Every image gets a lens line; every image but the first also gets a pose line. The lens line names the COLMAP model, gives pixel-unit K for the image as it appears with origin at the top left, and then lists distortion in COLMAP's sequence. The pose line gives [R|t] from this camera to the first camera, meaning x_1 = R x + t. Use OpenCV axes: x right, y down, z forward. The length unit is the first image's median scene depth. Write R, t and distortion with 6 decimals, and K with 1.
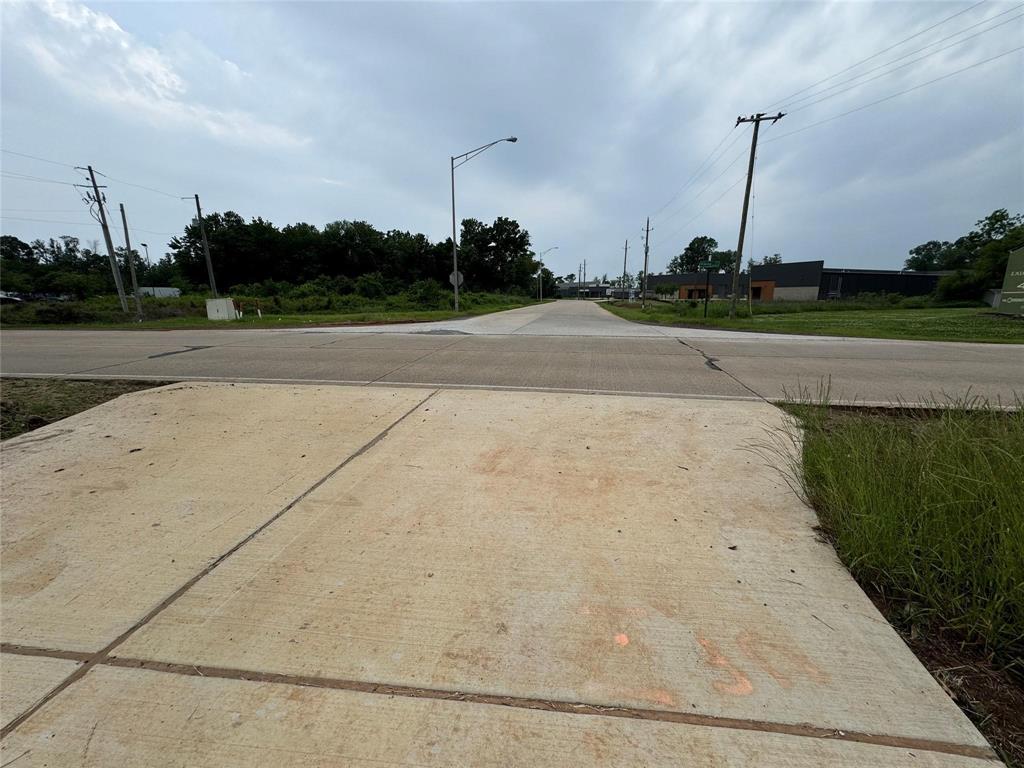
lens RADIAL K [[417.6, 0, 512.0], [0, 417.6, 384.0], [0, 0, 1]] dist [-0.002104, -0.000131]
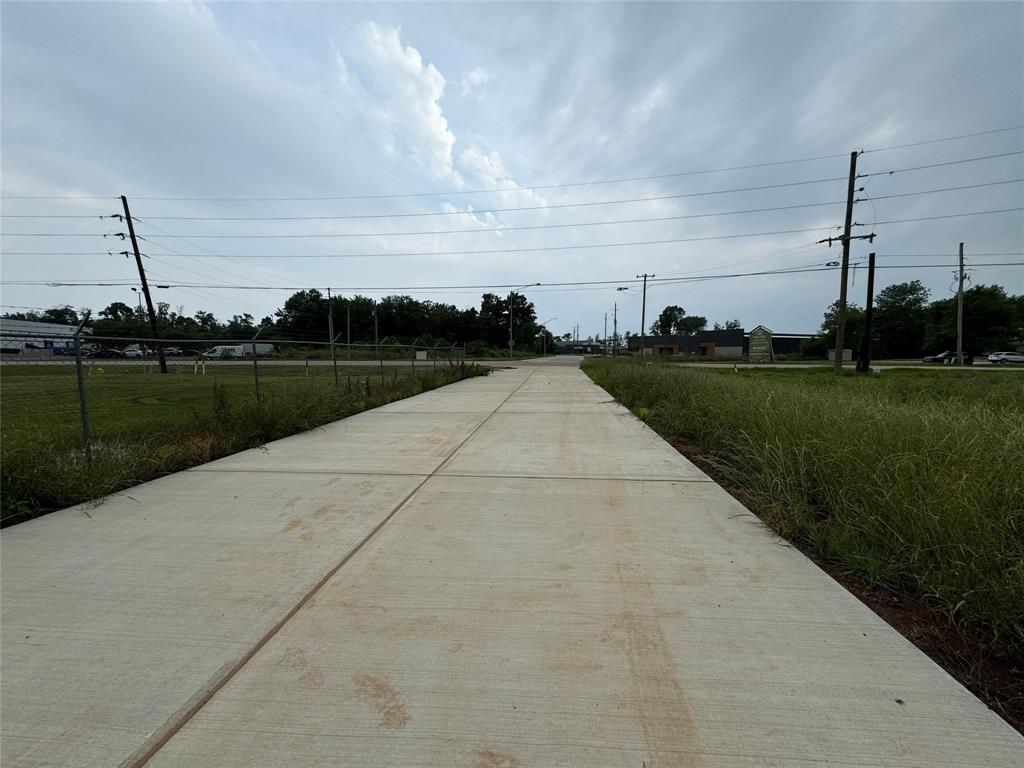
lens RADIAL K [[417.6, 0, 512.0], [0, 417.6, 384.0], [0, 0, 1]] dist [-0.002104, -0.000131]
pose [[0.999976, 0.005810, 0.003720, -0.030080], [-0.005269, 0.991271, -0.131734, 0.052754], [-0.004452, 0.131711, 0.991278, -0.243232]]
